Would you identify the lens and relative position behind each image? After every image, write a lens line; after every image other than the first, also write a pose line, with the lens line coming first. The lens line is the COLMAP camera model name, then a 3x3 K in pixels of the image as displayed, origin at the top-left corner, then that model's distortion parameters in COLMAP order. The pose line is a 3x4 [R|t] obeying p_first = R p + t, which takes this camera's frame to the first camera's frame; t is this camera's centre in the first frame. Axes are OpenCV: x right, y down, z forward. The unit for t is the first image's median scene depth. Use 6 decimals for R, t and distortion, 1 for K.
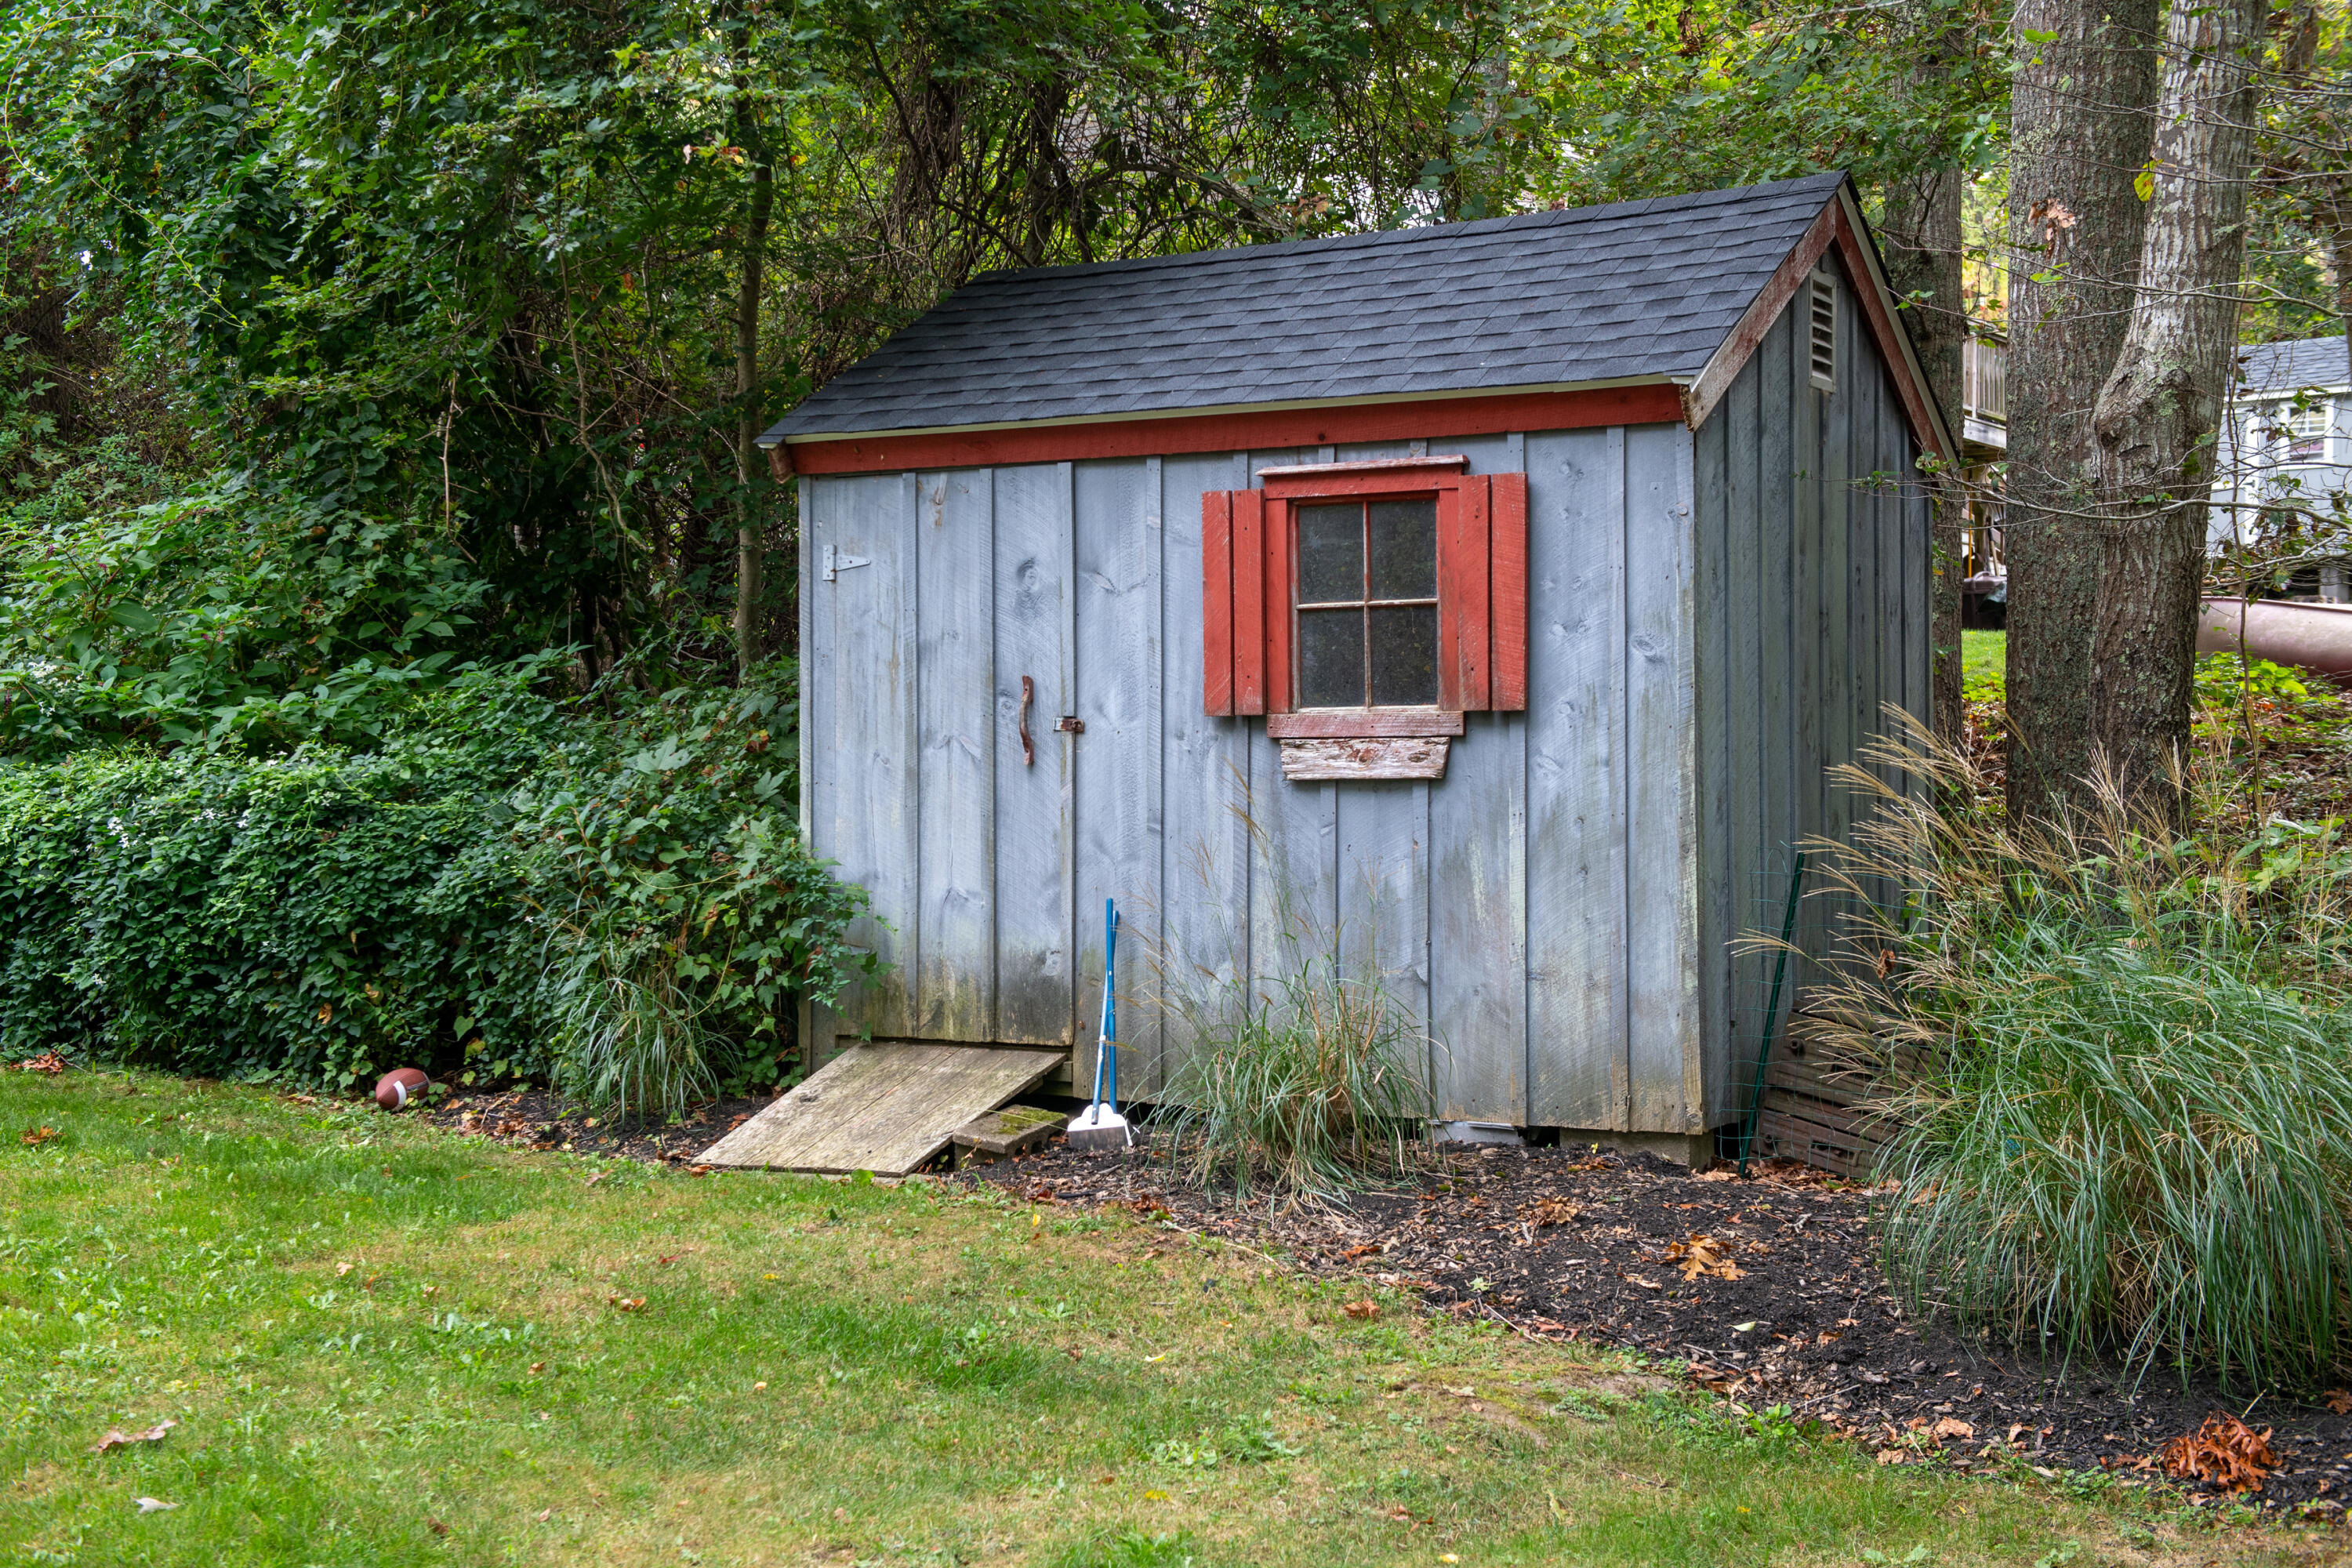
lens RADIAL K [[2970.1, 0, 1167.8], [0, 2970.1, 788.6], [0, 0, 1]] dist [0.126836, 0.010008]
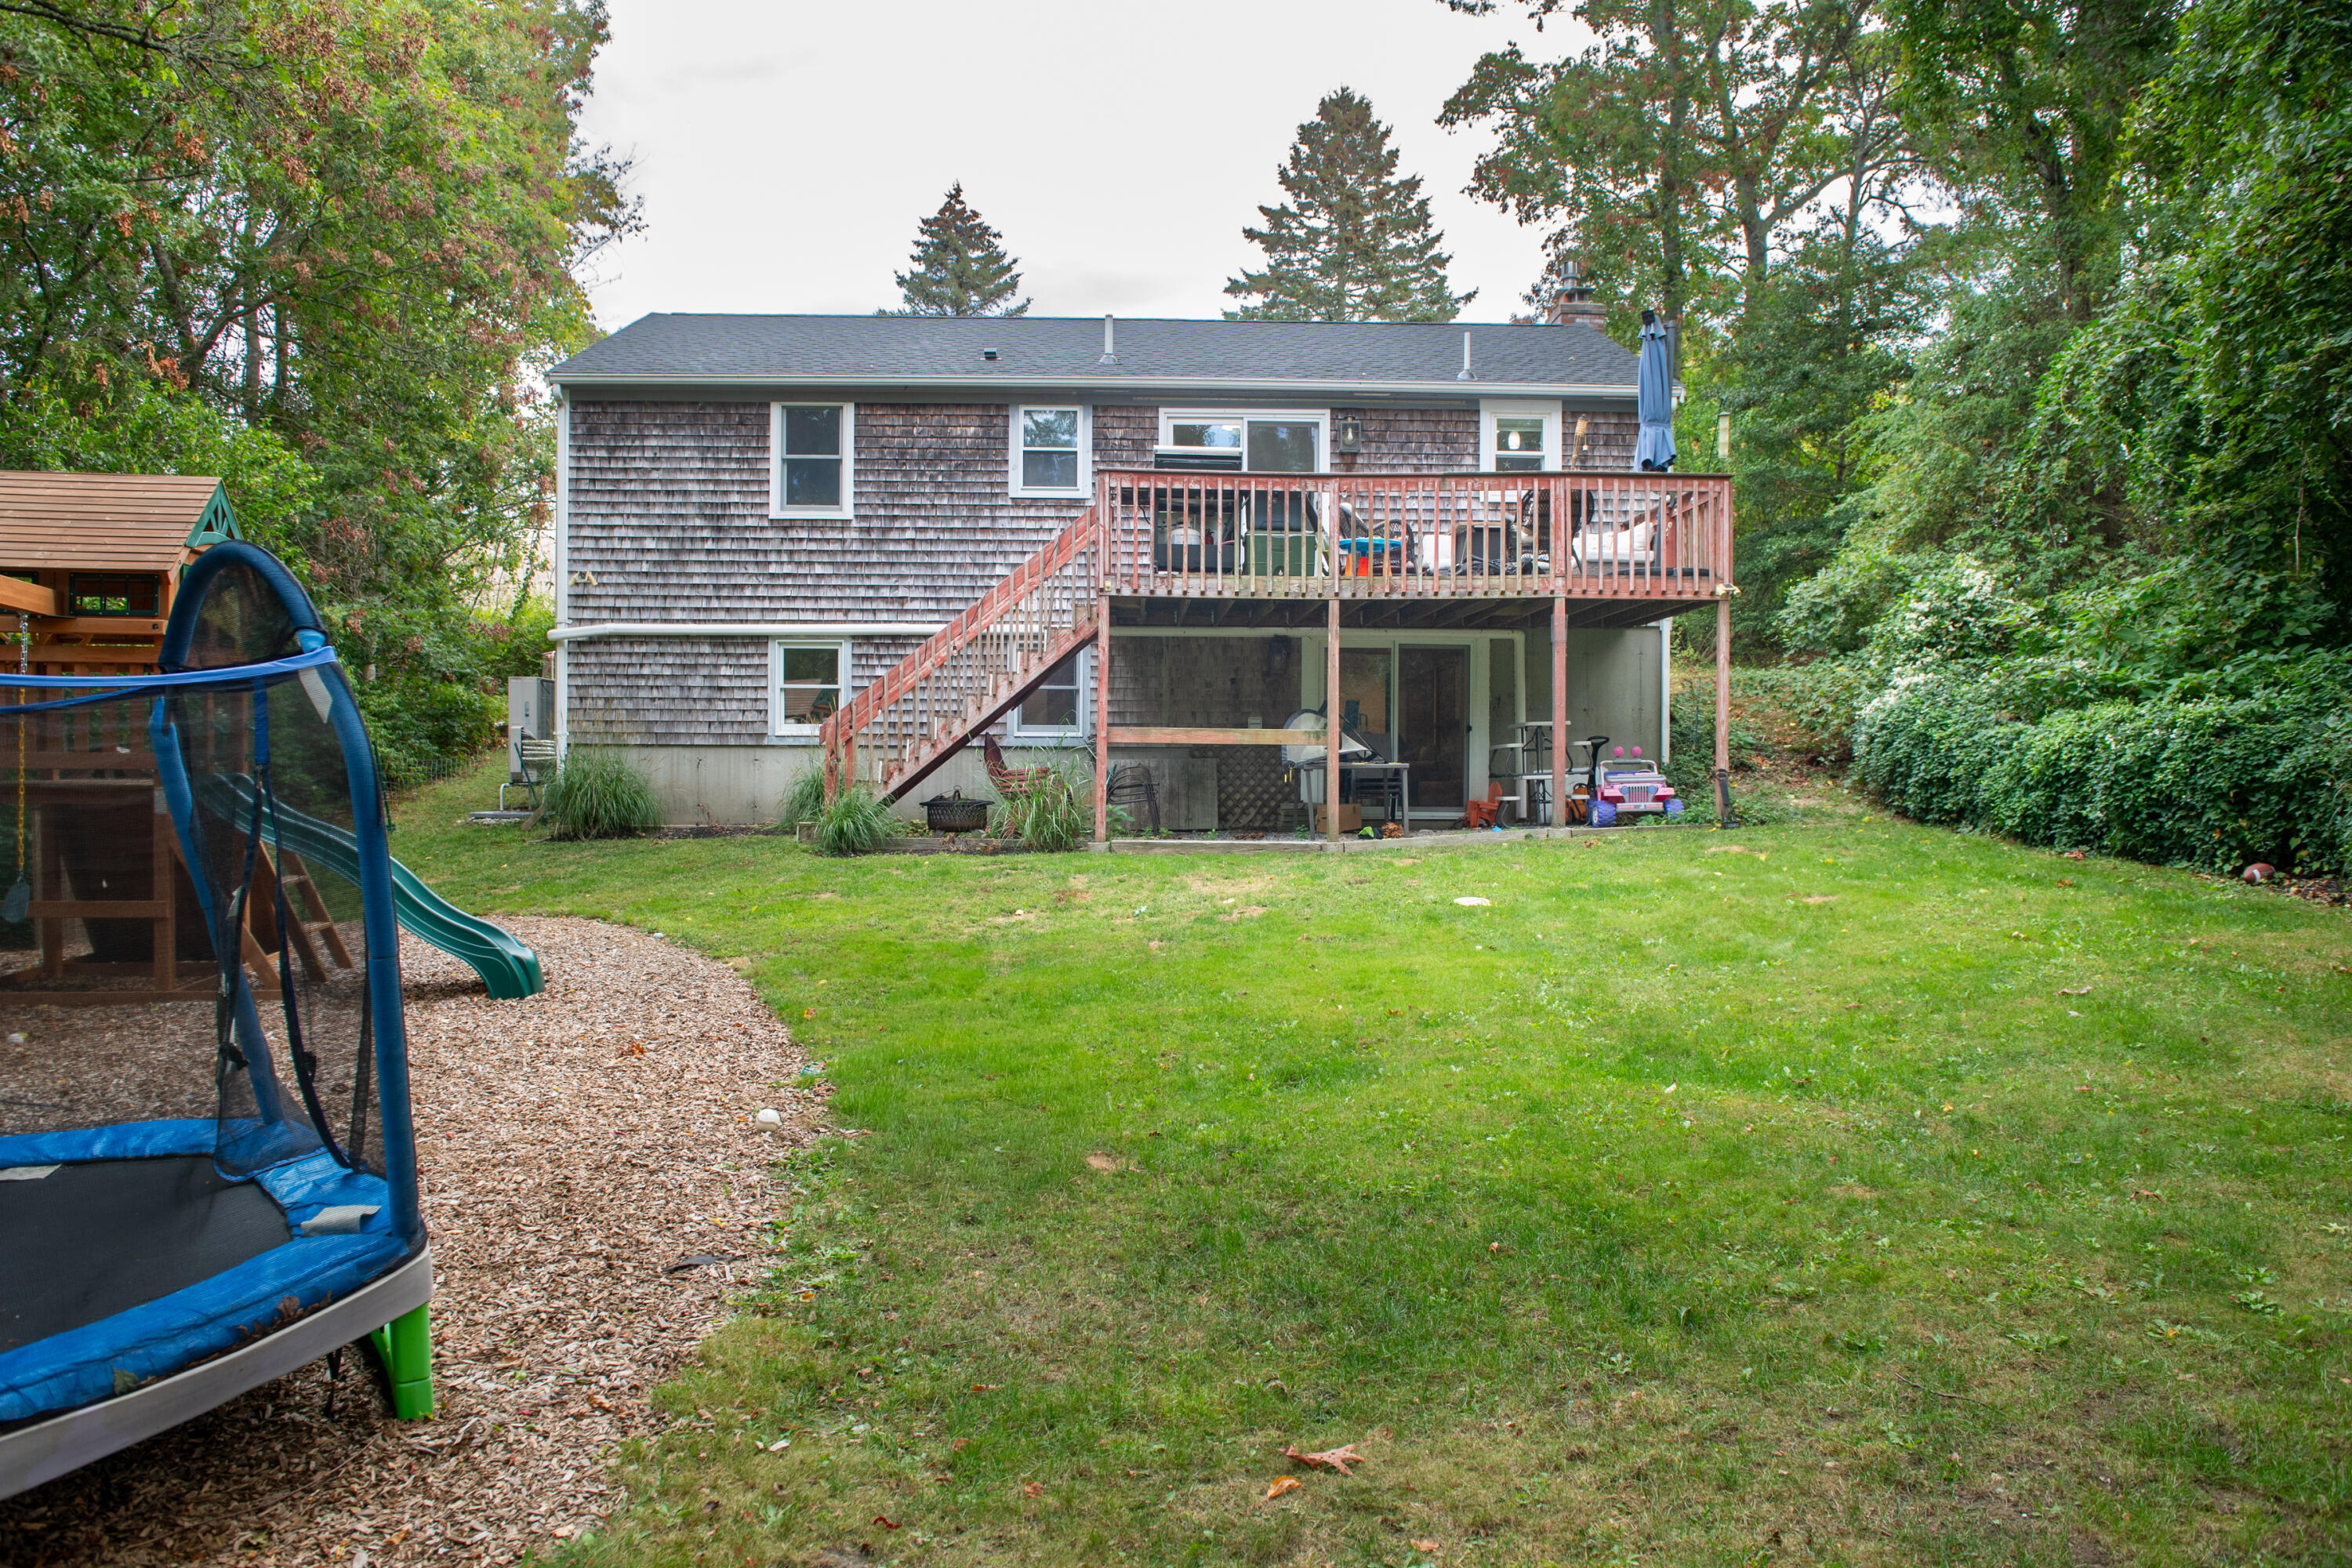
lens RADIAL K [[1603.8, 0, 1177.5], [0, 1603.8, 797.7], [0, 0, 1]] dist [-0.047916, -0.002643]
pose [[0.617896, 0.011837, -0.786171, 0.101945], [0.014807, 0.999534, 0.026686, 0.015227], [0.786120, -0.028130, 0.617433, -0.152254]]
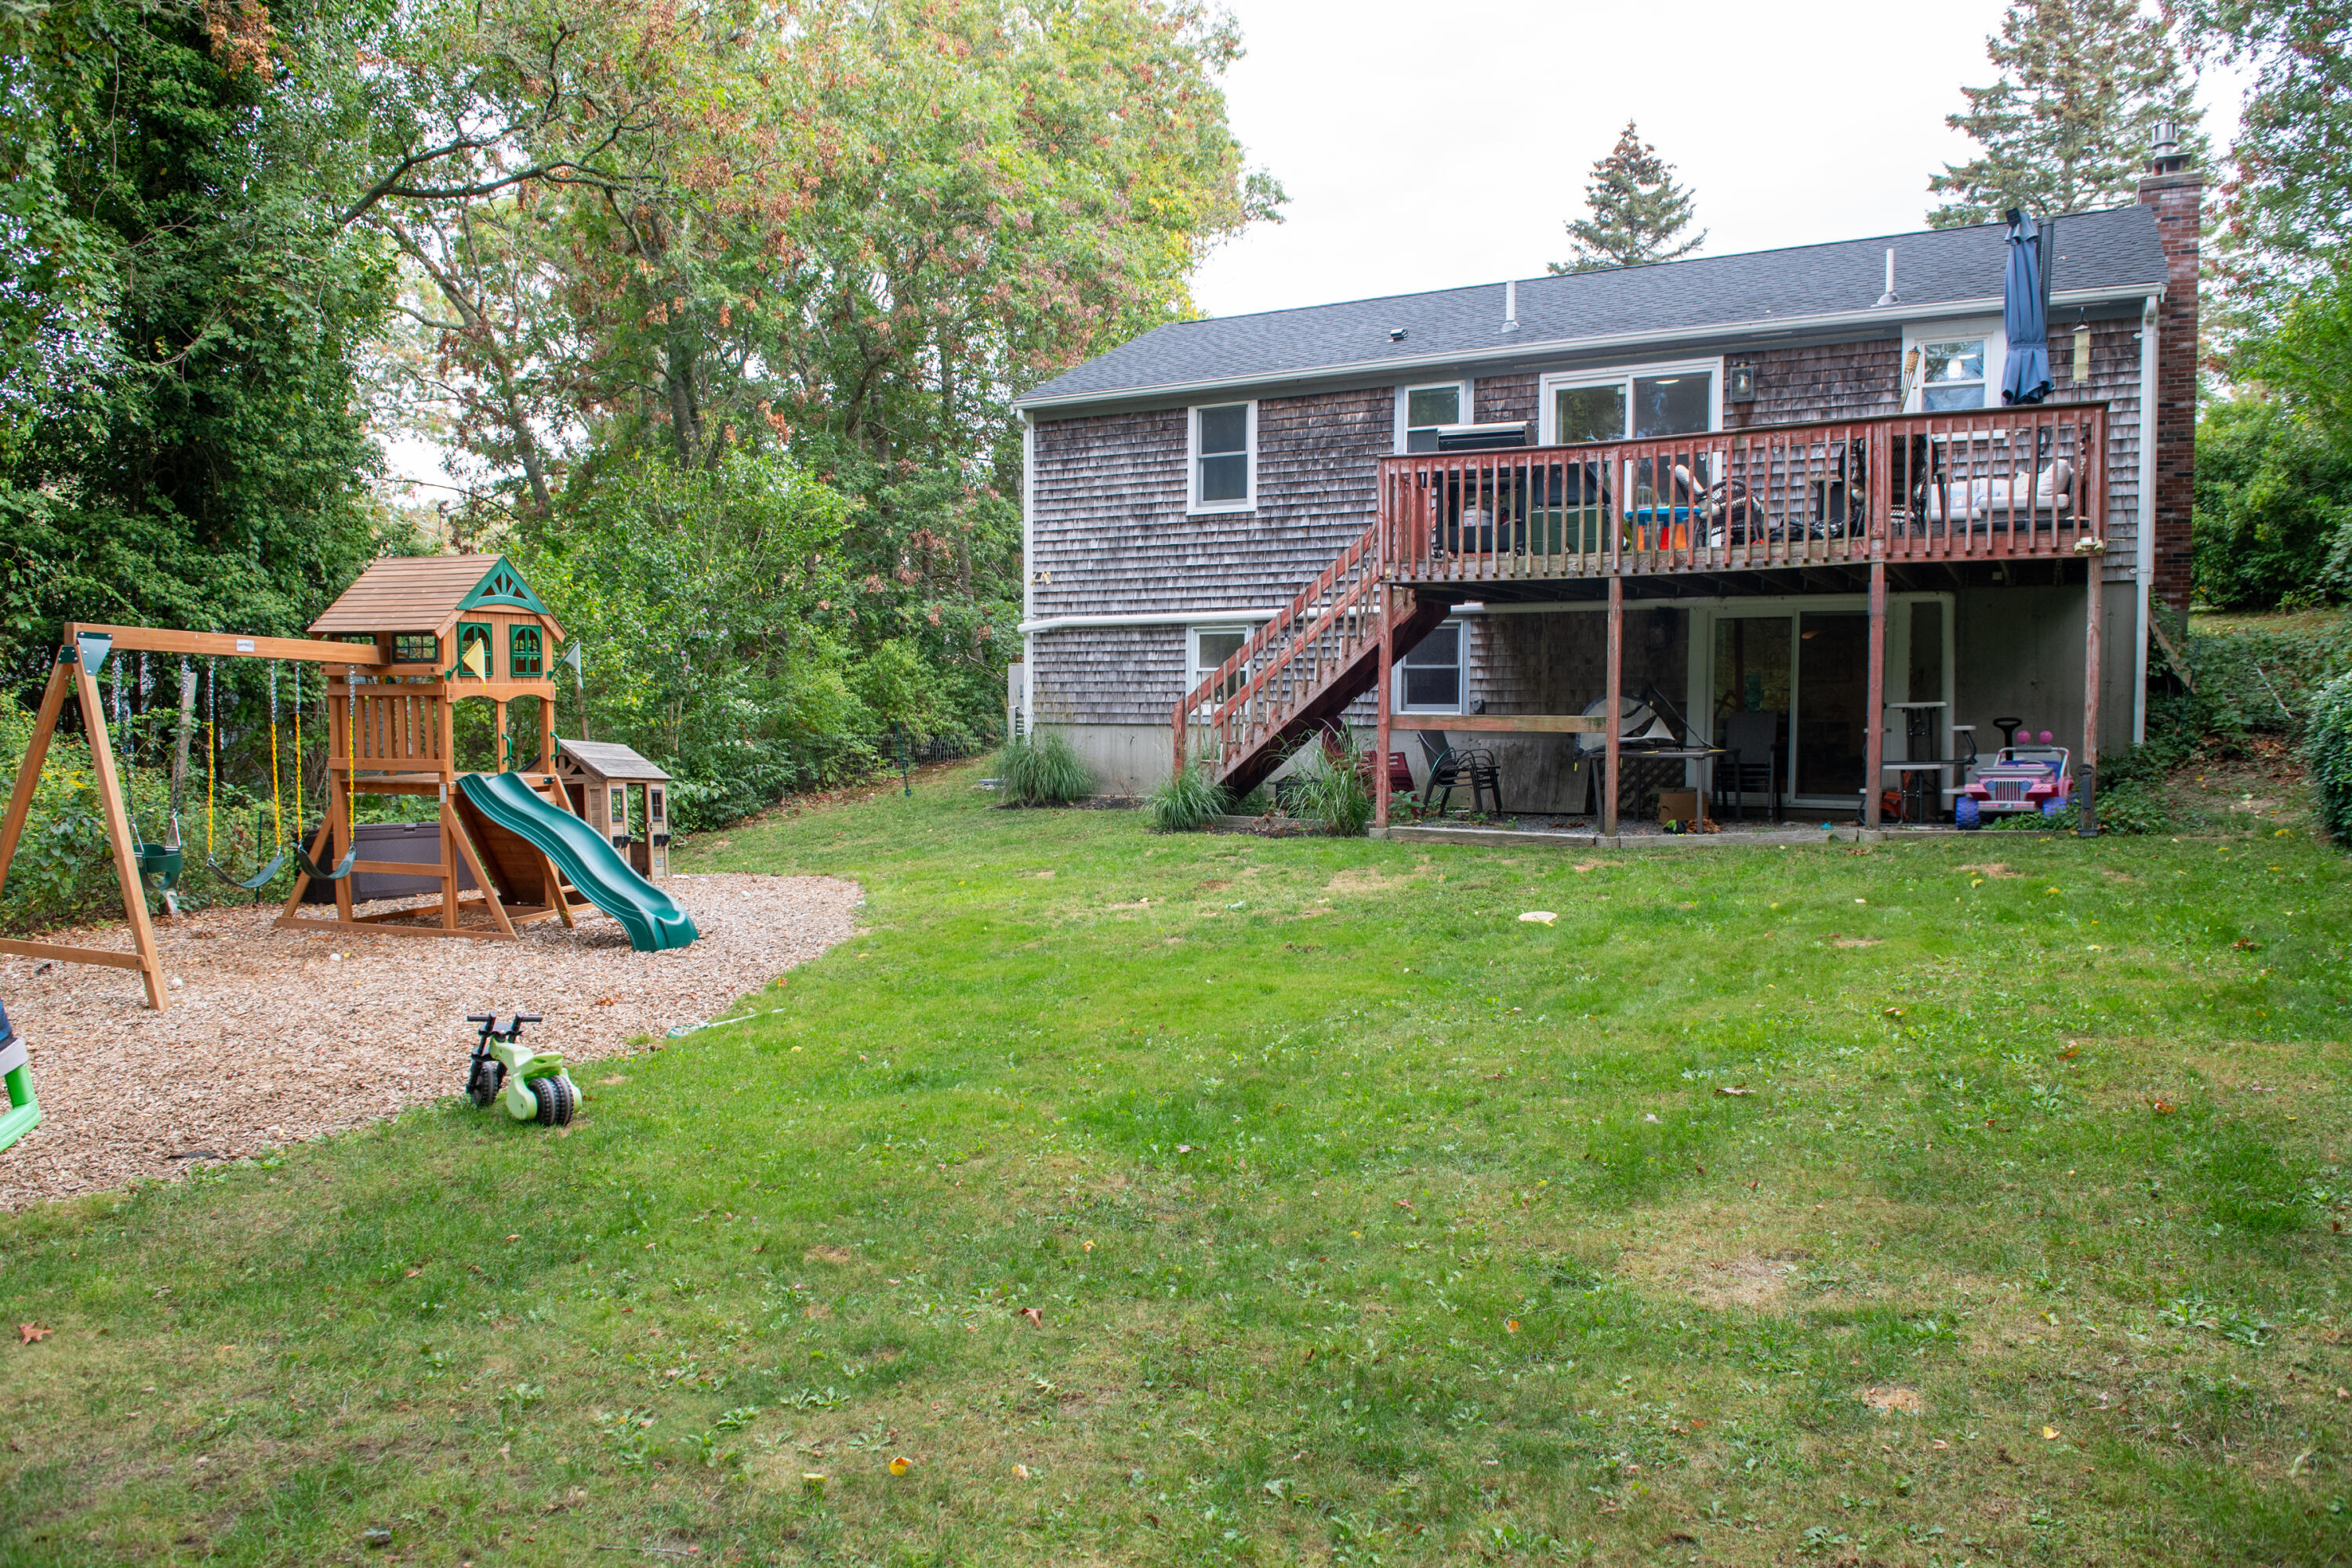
lens RADIAL K [[1603.8, 0, 1177.5], [0, 1603.8, 797.7], [0, 0, 1]] dist [-0.047916, -0.002643]
pose [[0.128949, 0.050360, -0.990372, 0.341584], [0.020427, 0.998363, 0.053426, -0.016391], [0.991441, -0.027120, 0.127709, 0.311071]]
